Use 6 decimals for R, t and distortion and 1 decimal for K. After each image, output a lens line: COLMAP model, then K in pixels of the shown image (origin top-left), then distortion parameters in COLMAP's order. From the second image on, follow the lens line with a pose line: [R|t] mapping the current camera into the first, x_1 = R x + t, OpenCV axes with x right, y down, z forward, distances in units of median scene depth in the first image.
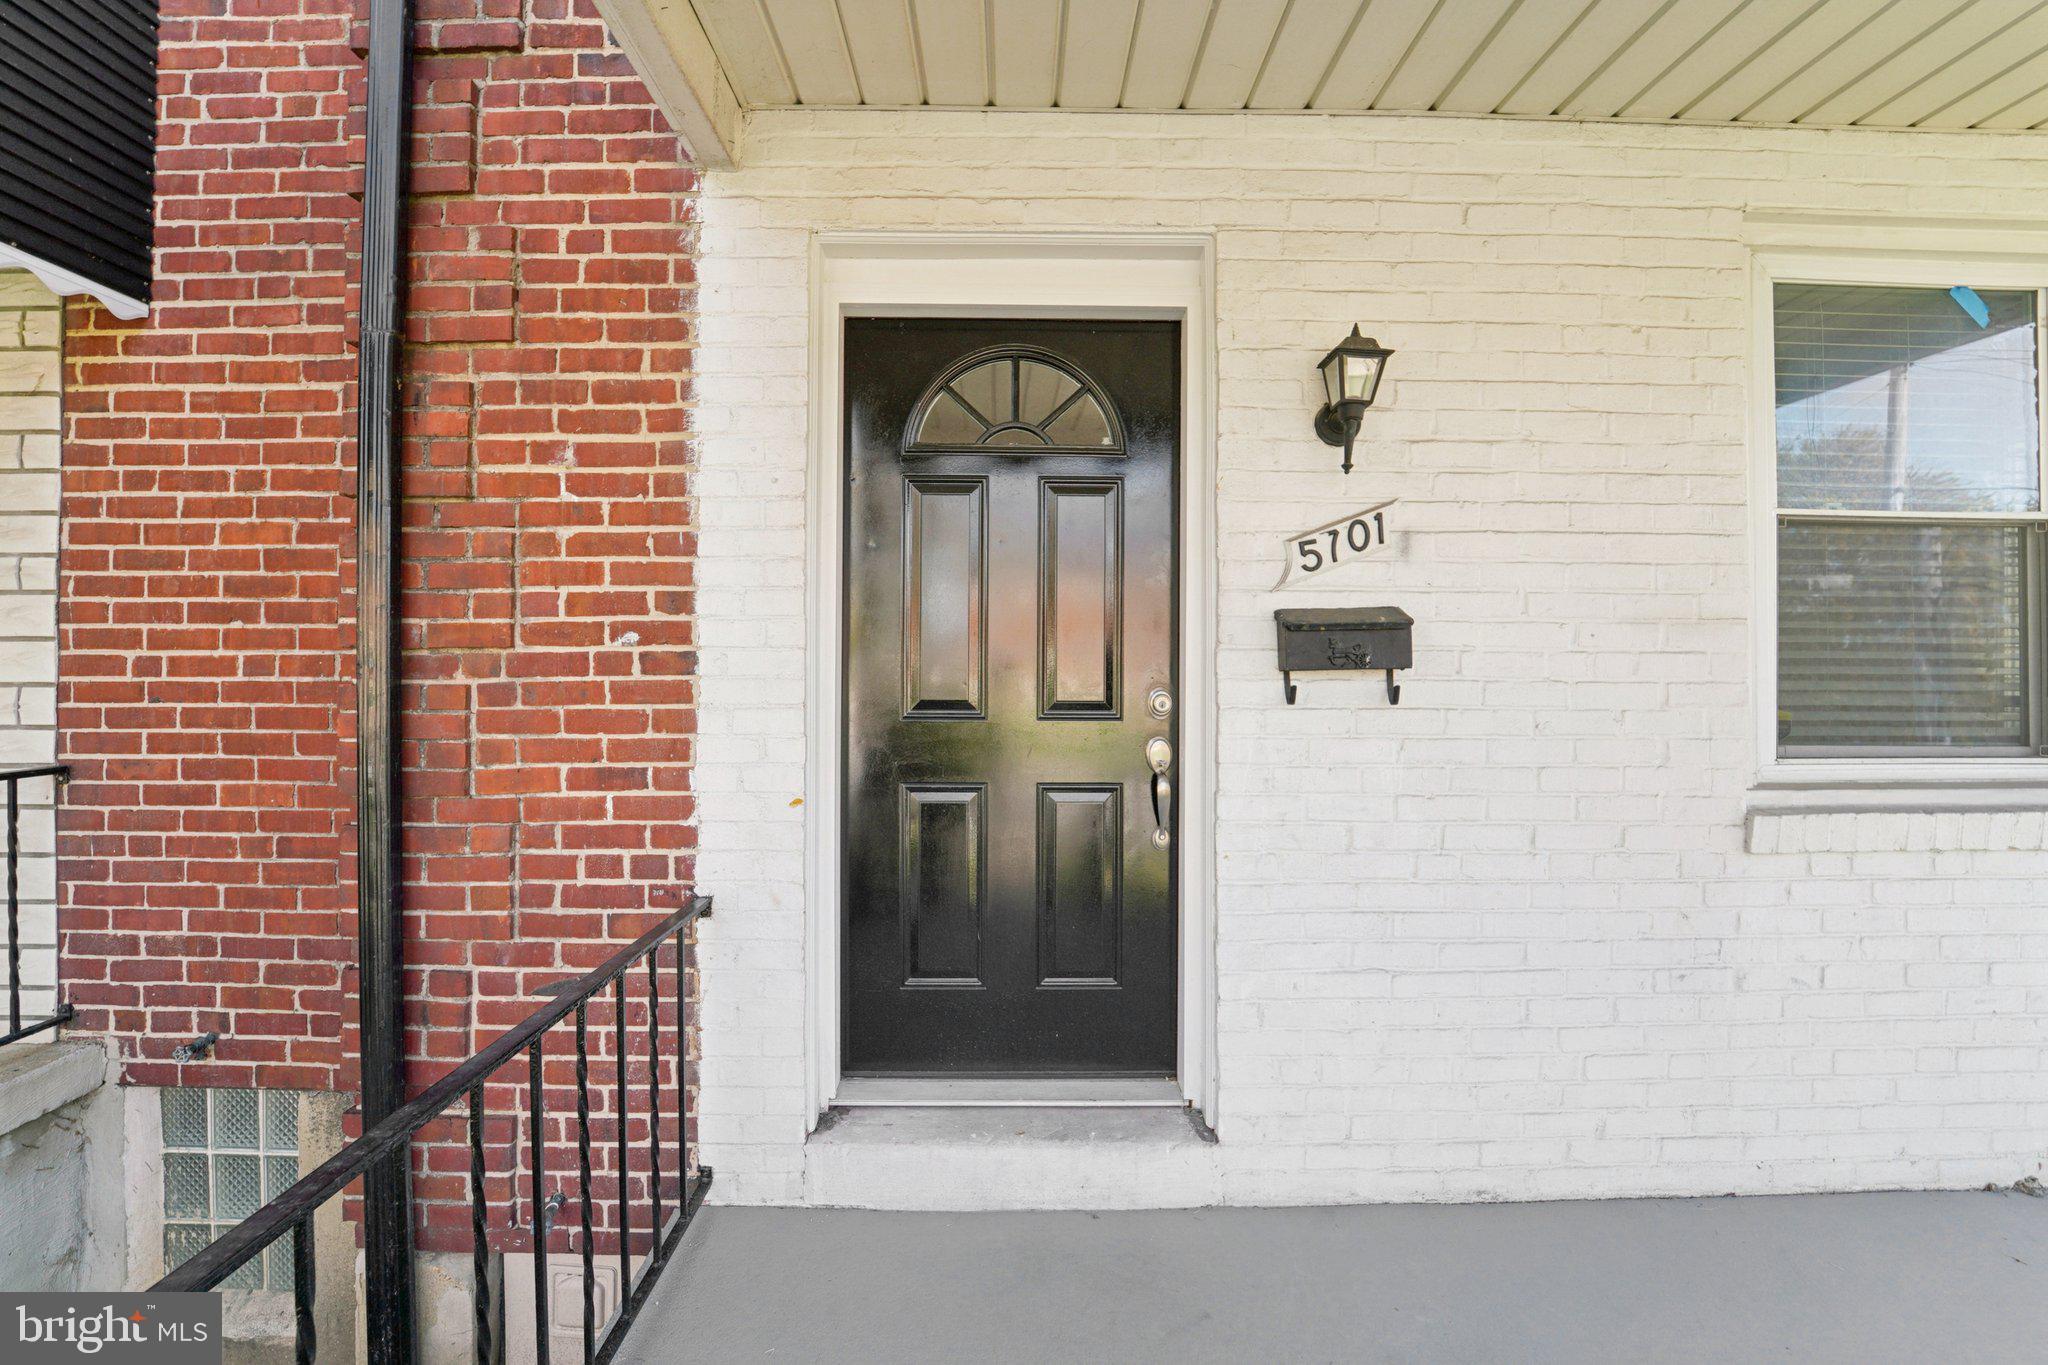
lens RADIAL K [[856.6, 0, 1001.5], [0, 856.6, 678.9], [0, 0, 1]] dist [-0.020020, -0.000149]
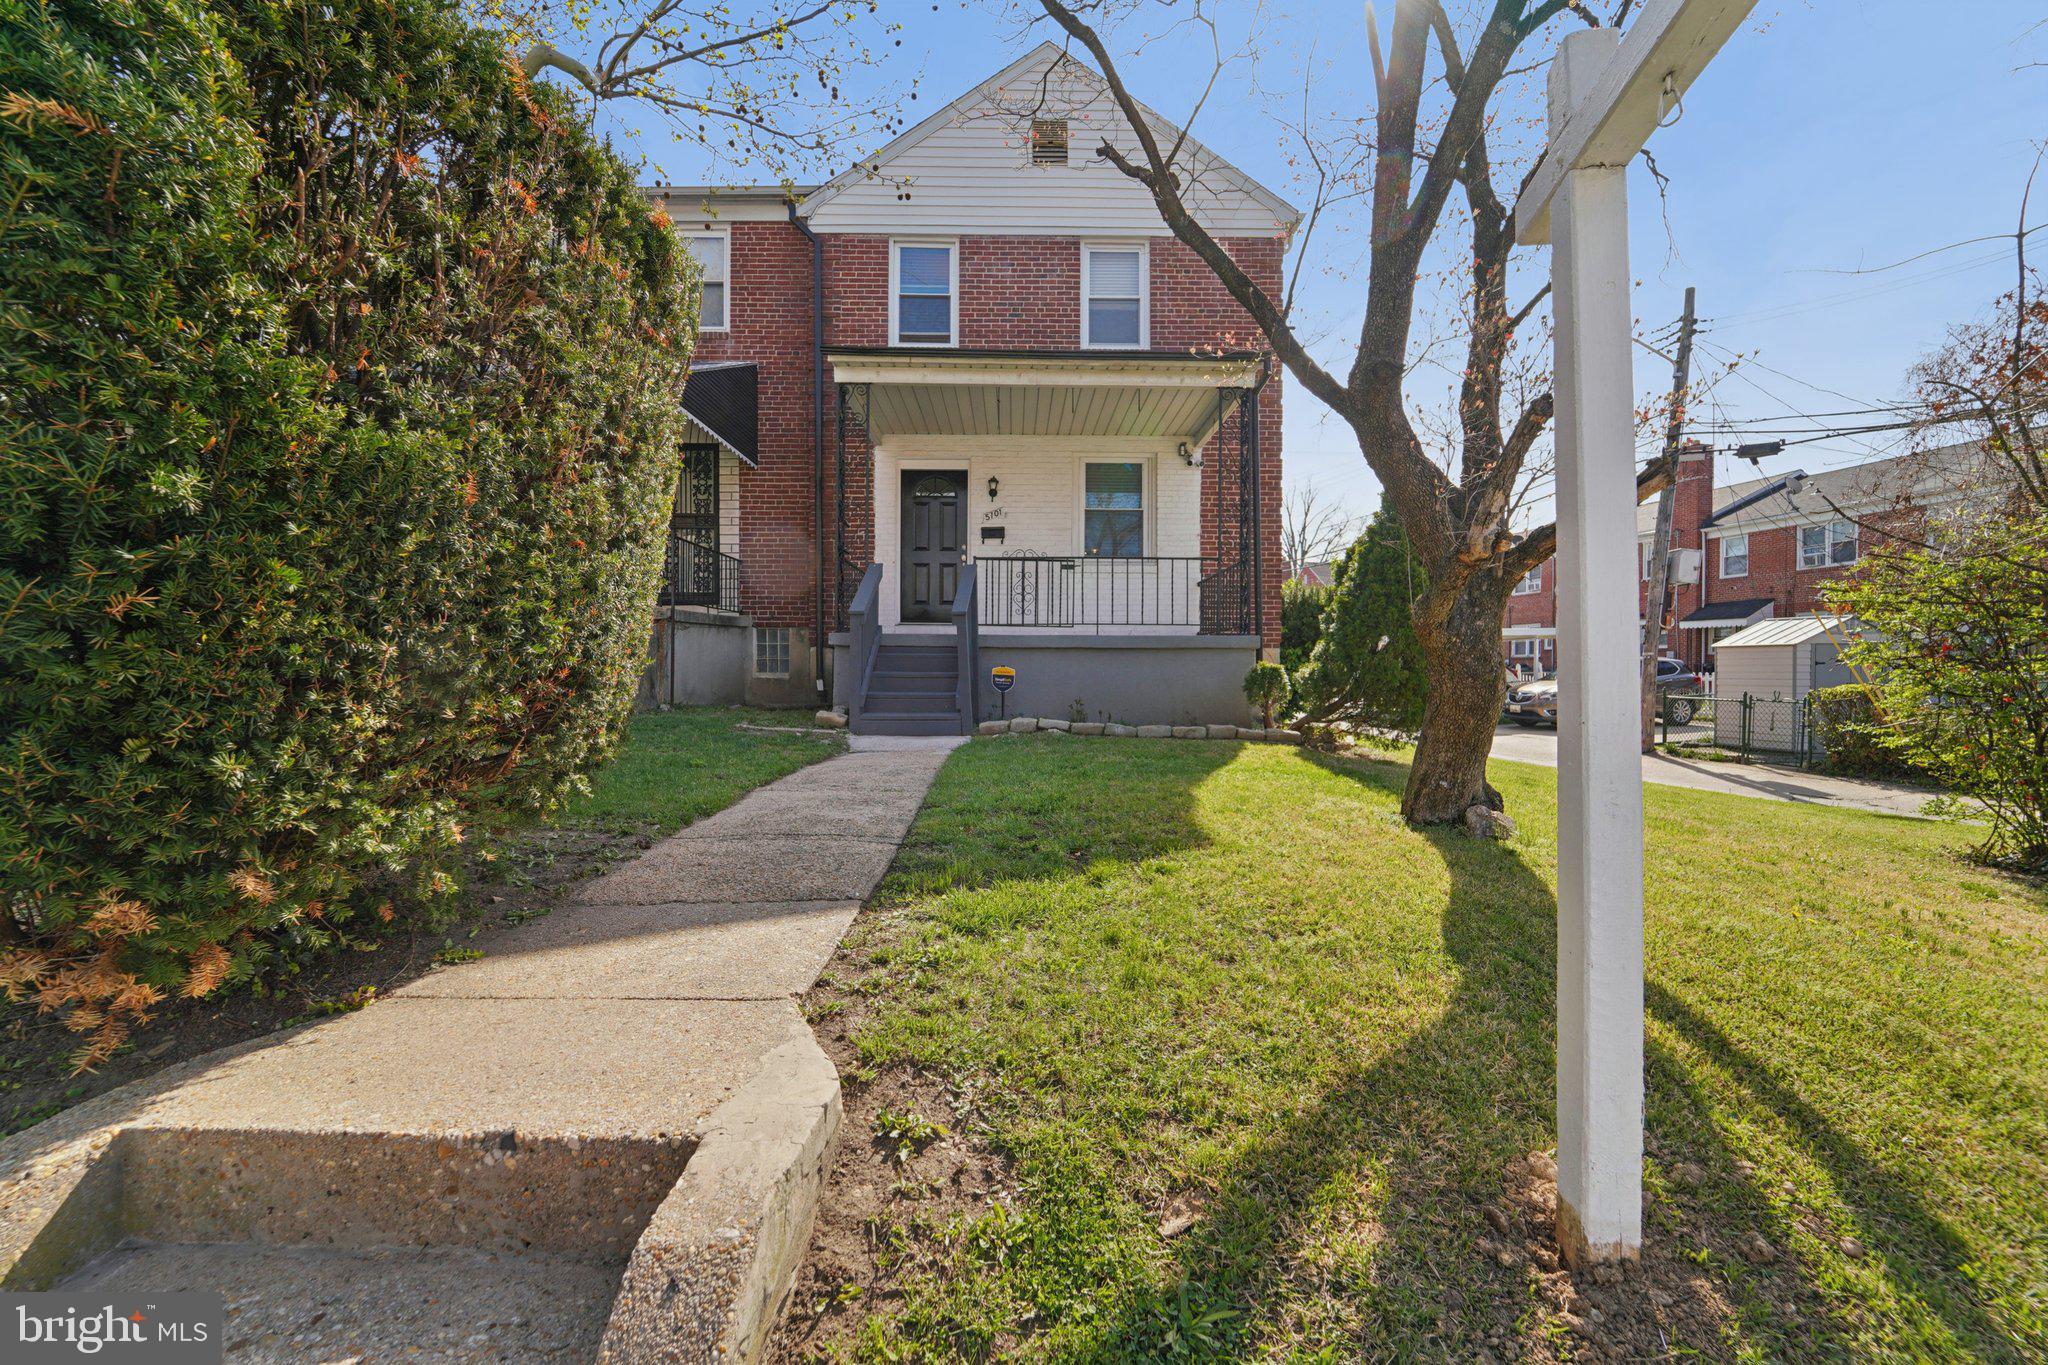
lens RADIAL K [[851.3, 0, 1023.0], [0, 851.3, 692.2], [0, 0, 1]] dist [-0.024963, 0.000012]
pose [[0.999975, 0.003206, -0.006256, 0.615527], [-0.003137, 0.999933, 0.011108, 0.897239], [0.006291, -0.011088, 0.999919, -4.372428]]
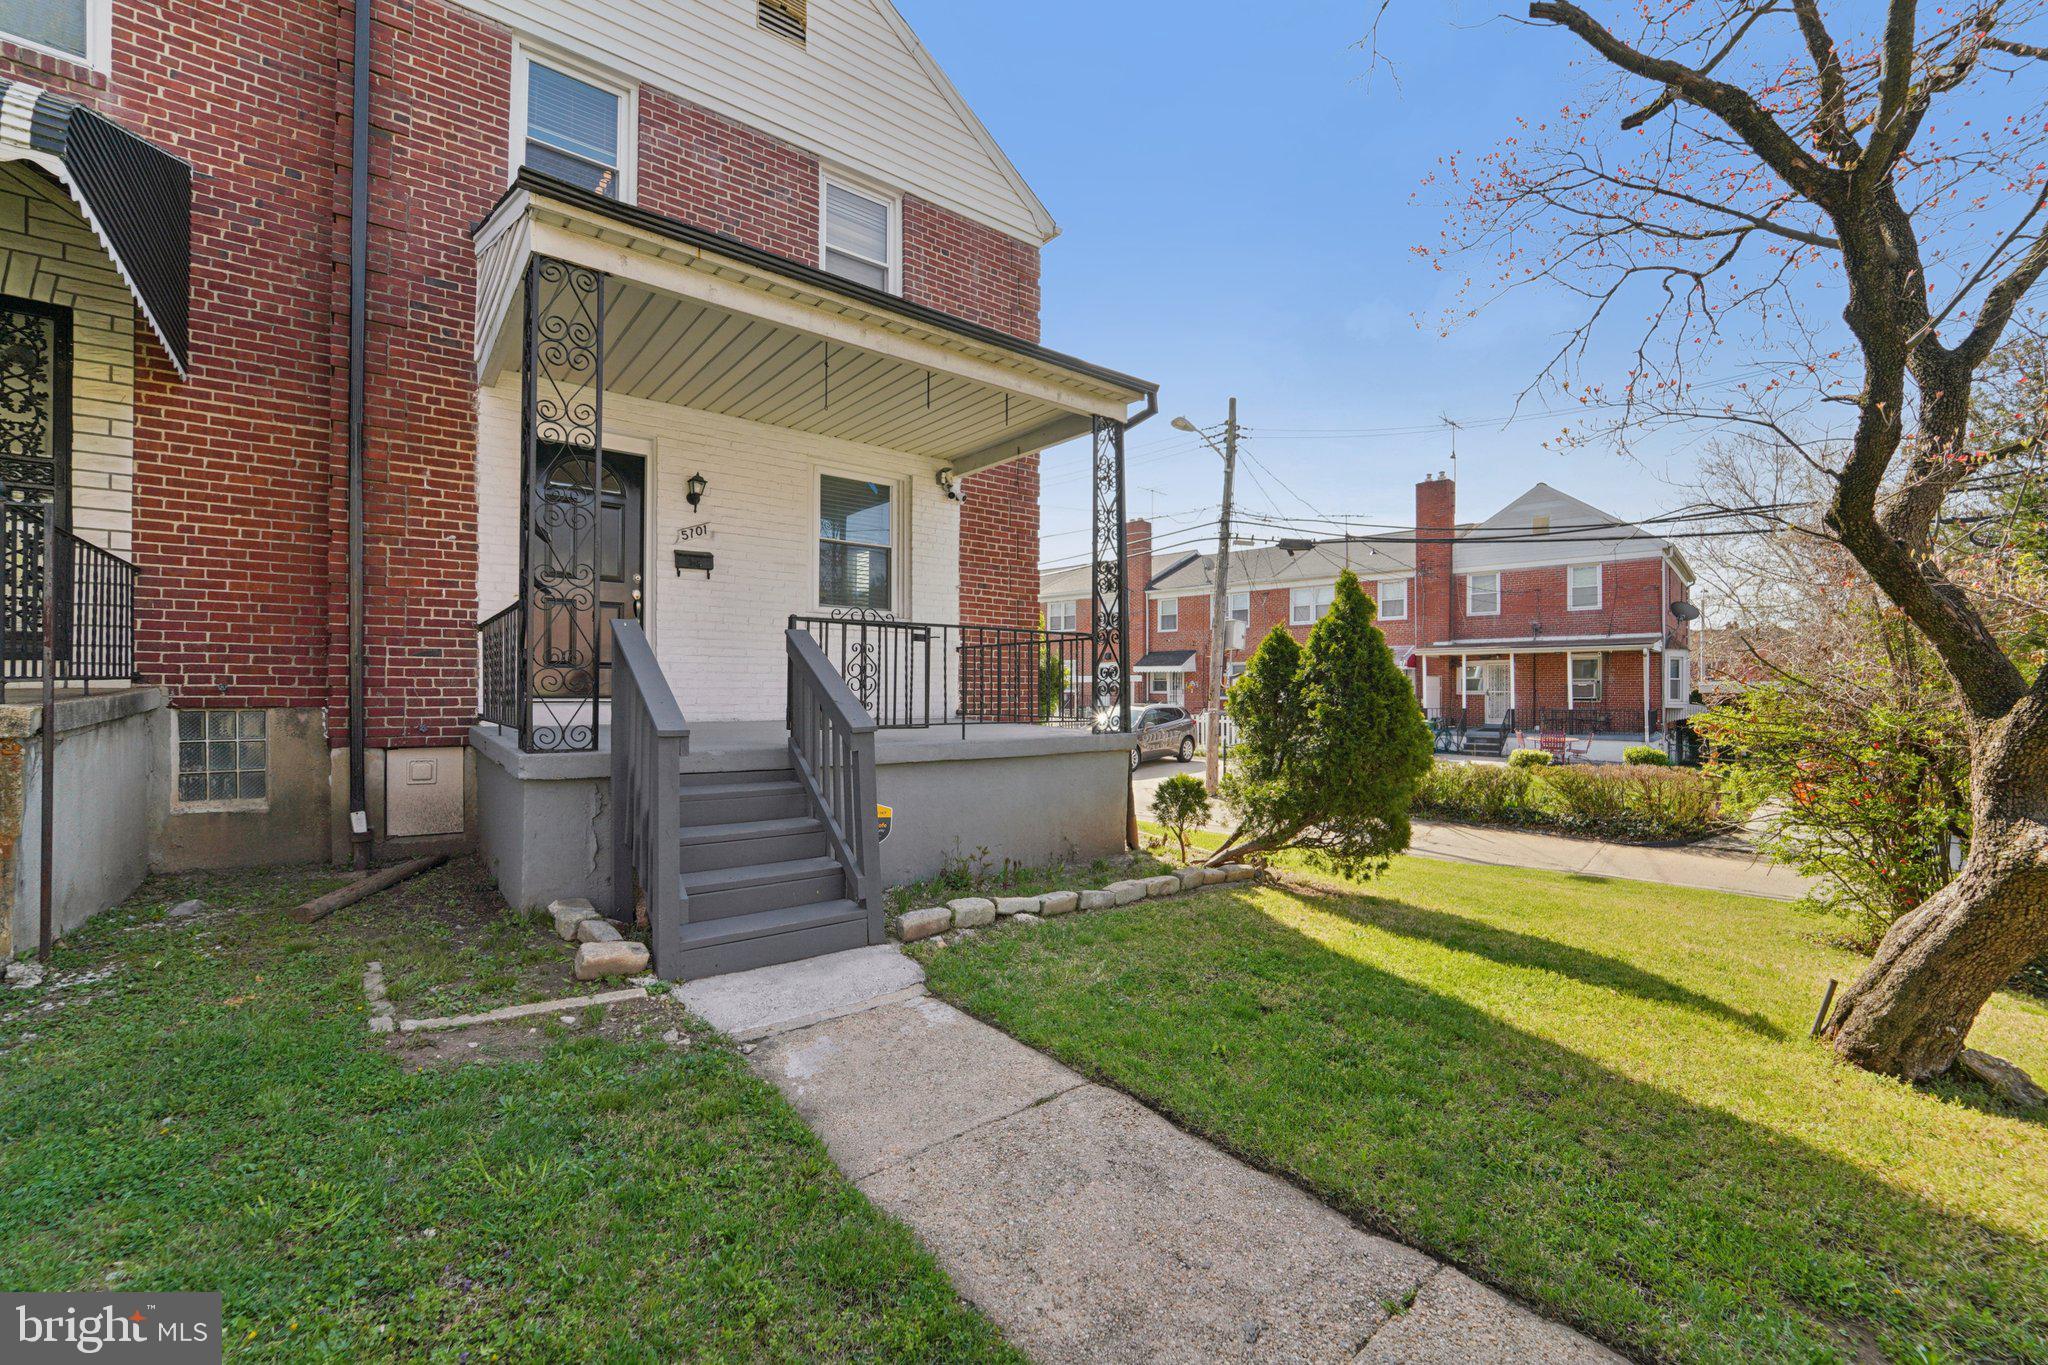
lens RADIAL K [[851.3, 0, 1023.0], [0, 851.3, 692.2], [0, 0, 1]] dist [-0.024963, 0.000012]
pose [[0.786501, 0.002925, 0.617582, -0.675913], [0.002599, 0.999964, -0.008046, 0.520362], [-0.617583, 0.007933, 0.786466, -2.530139]]
